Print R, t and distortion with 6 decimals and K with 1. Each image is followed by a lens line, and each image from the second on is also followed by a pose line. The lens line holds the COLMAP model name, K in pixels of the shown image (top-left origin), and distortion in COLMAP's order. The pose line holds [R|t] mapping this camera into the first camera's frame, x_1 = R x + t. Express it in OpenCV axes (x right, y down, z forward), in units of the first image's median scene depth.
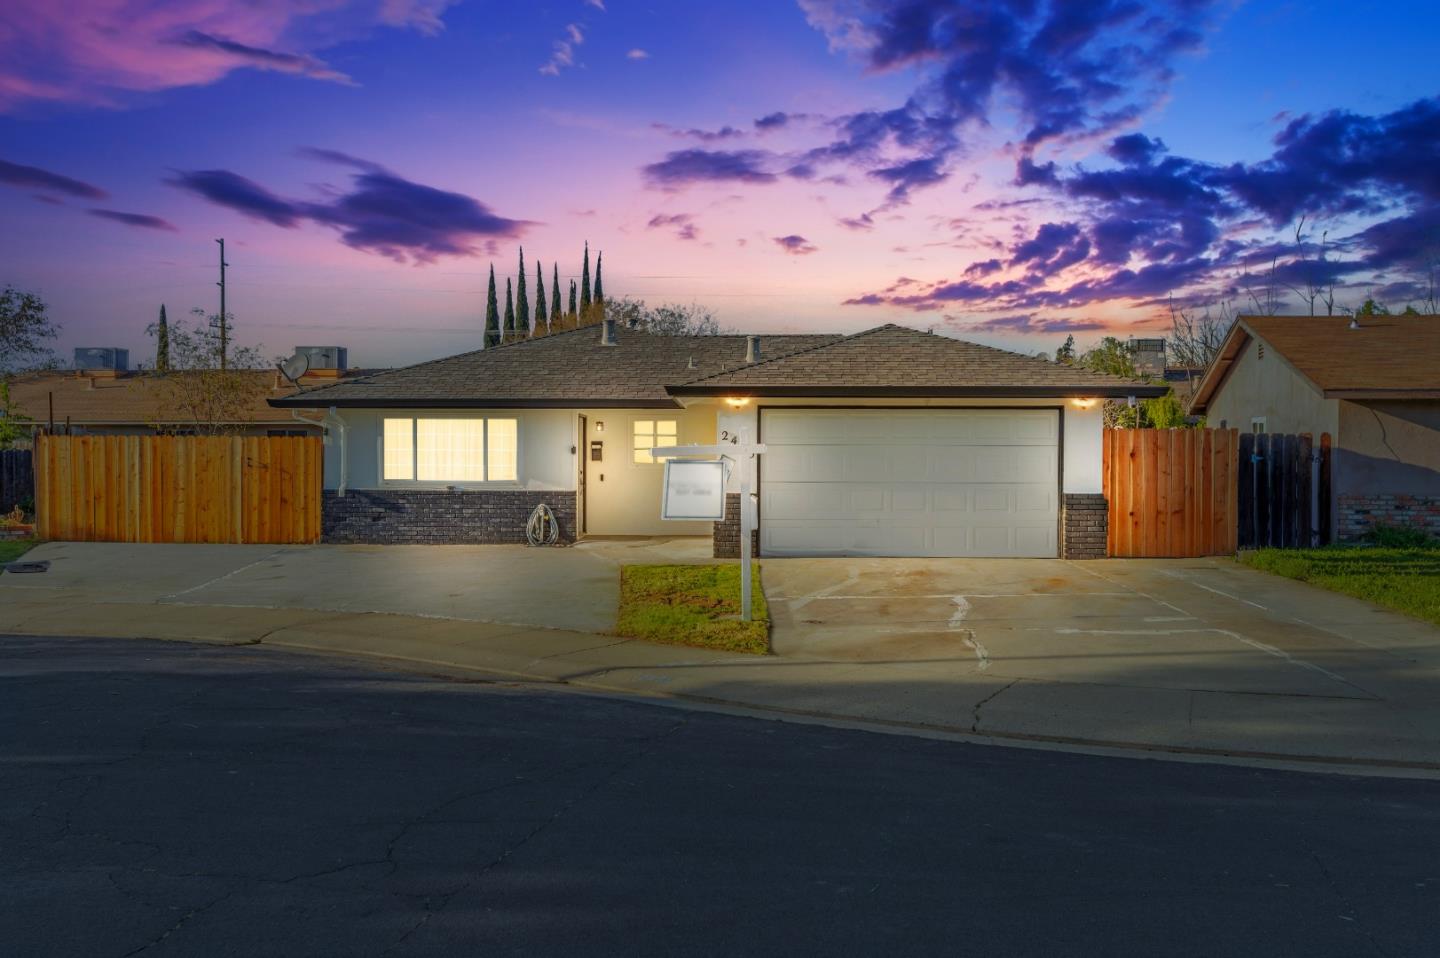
lens RADIAL K [[655.1, 0, 715.5], [0, 655.1, 484.1], [0, 0, 1]] dist [-0.004045, -0.001424]
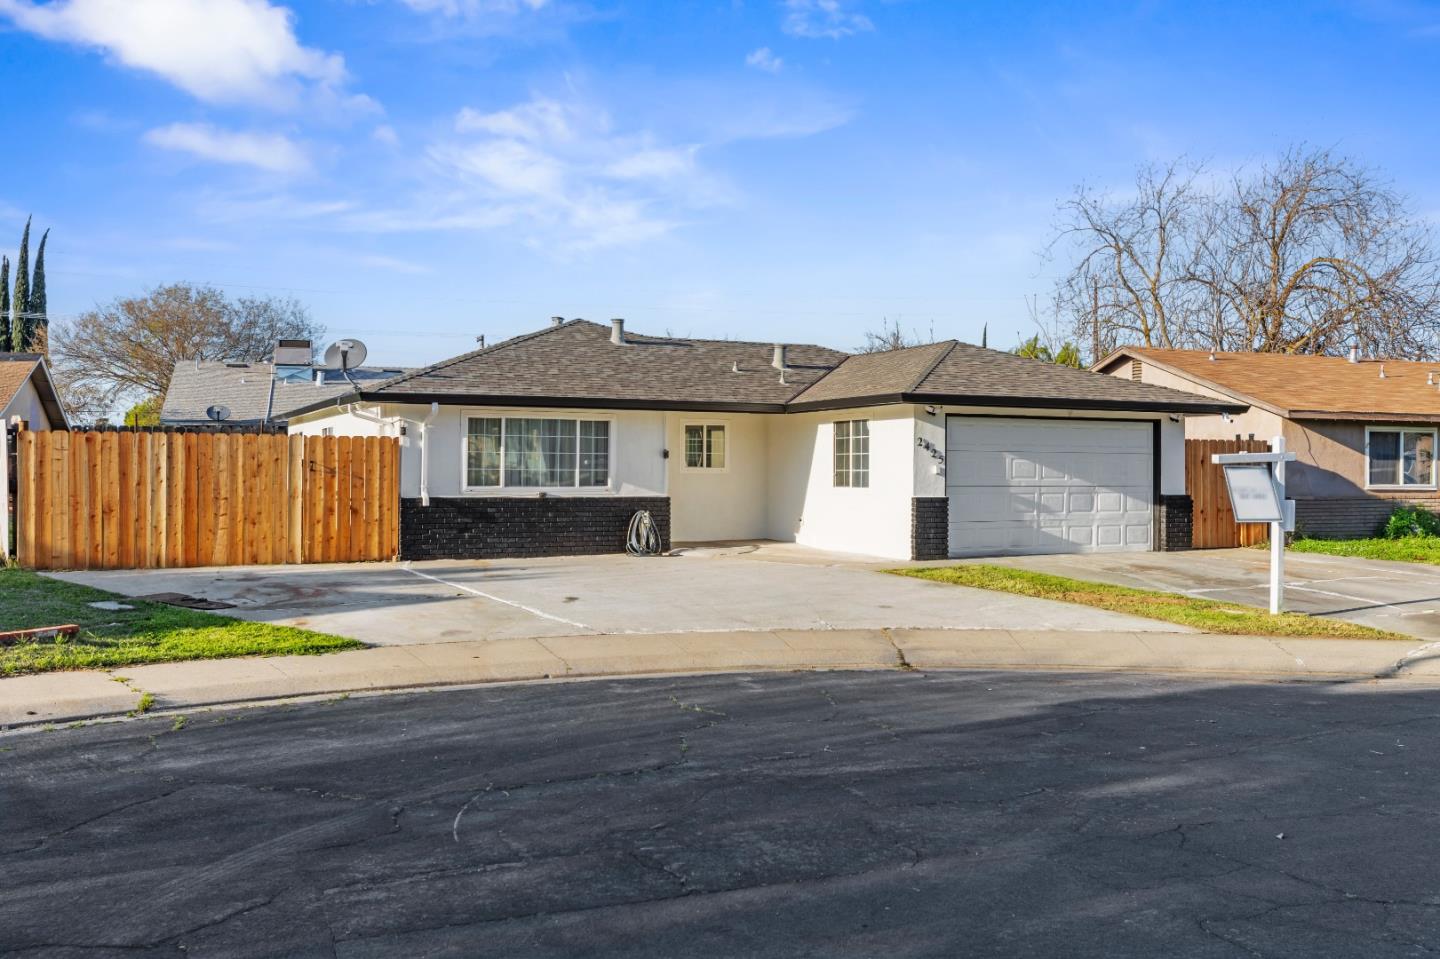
lens RADIAL K [[655.1, 0, 715.7], [0, 655.1, 473.3], [0, 0, 1]] dist [-0.004045, -0.001424]
pose [[0.968240, -0.000408, 0.250021, -0.427690], [0.006036, 0.999745, -0.021745, -0.002781], [-0.249949, 0.022563, 0.967996, 0.058393]]
